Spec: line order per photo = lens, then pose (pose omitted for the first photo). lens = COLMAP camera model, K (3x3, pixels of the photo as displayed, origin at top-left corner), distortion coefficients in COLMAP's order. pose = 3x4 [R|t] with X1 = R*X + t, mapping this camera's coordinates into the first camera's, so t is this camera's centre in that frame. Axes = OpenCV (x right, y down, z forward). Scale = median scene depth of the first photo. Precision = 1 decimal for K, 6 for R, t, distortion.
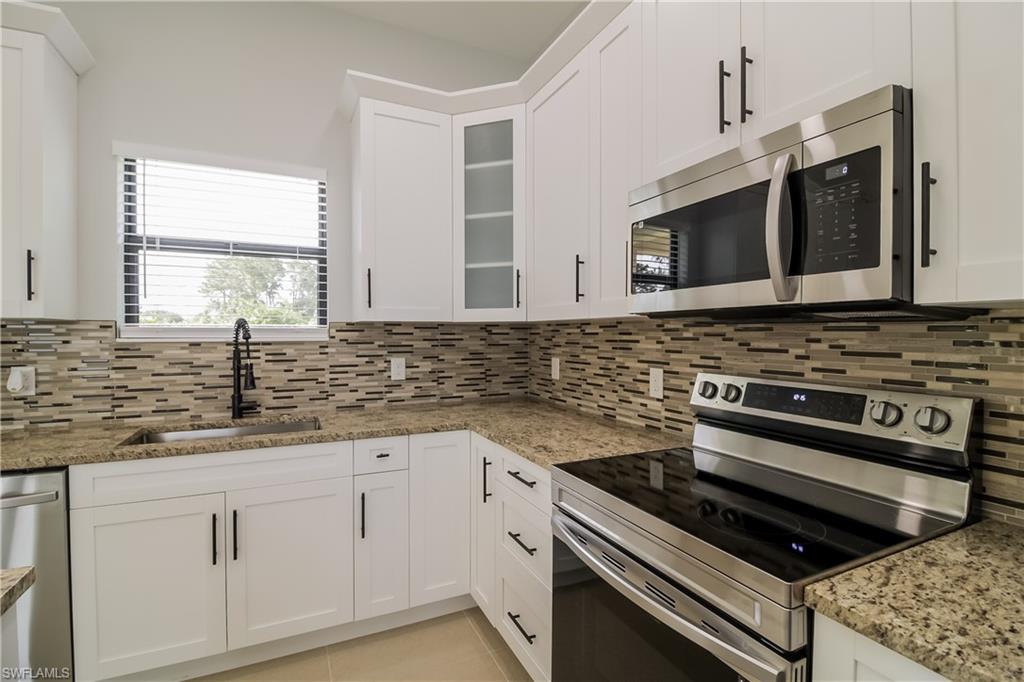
lens RADIAL K [[478.4, 0, 518.5], [0, 478.4, 326.5], [0, 0, 1]] dist [-0.025097, -0.000260]
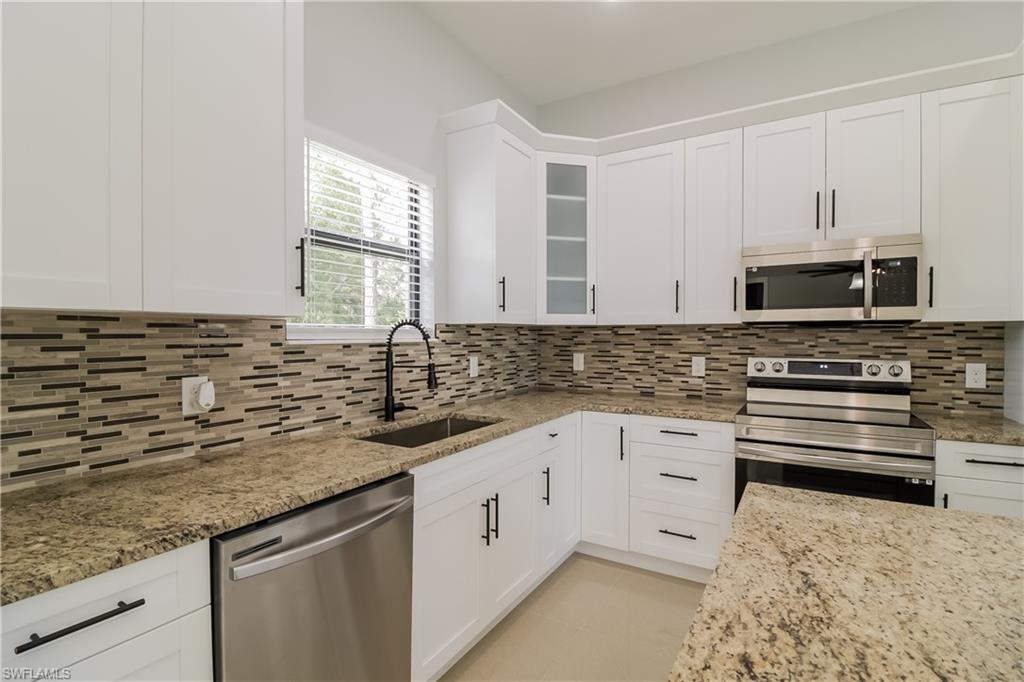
lens RADIAL K [[478.4, 0, 518.5], [0, 478.4, 326.5], [0, 0, 1]] dist [-0.025097, -0.000260]
pose [[0.840210, 0.008039, 0.542201, -0.909247], [-0.005886, 0.999966, -0.005706, 0.002332], [-0.542229, 0.001603, 0.840229, 0.026071]]
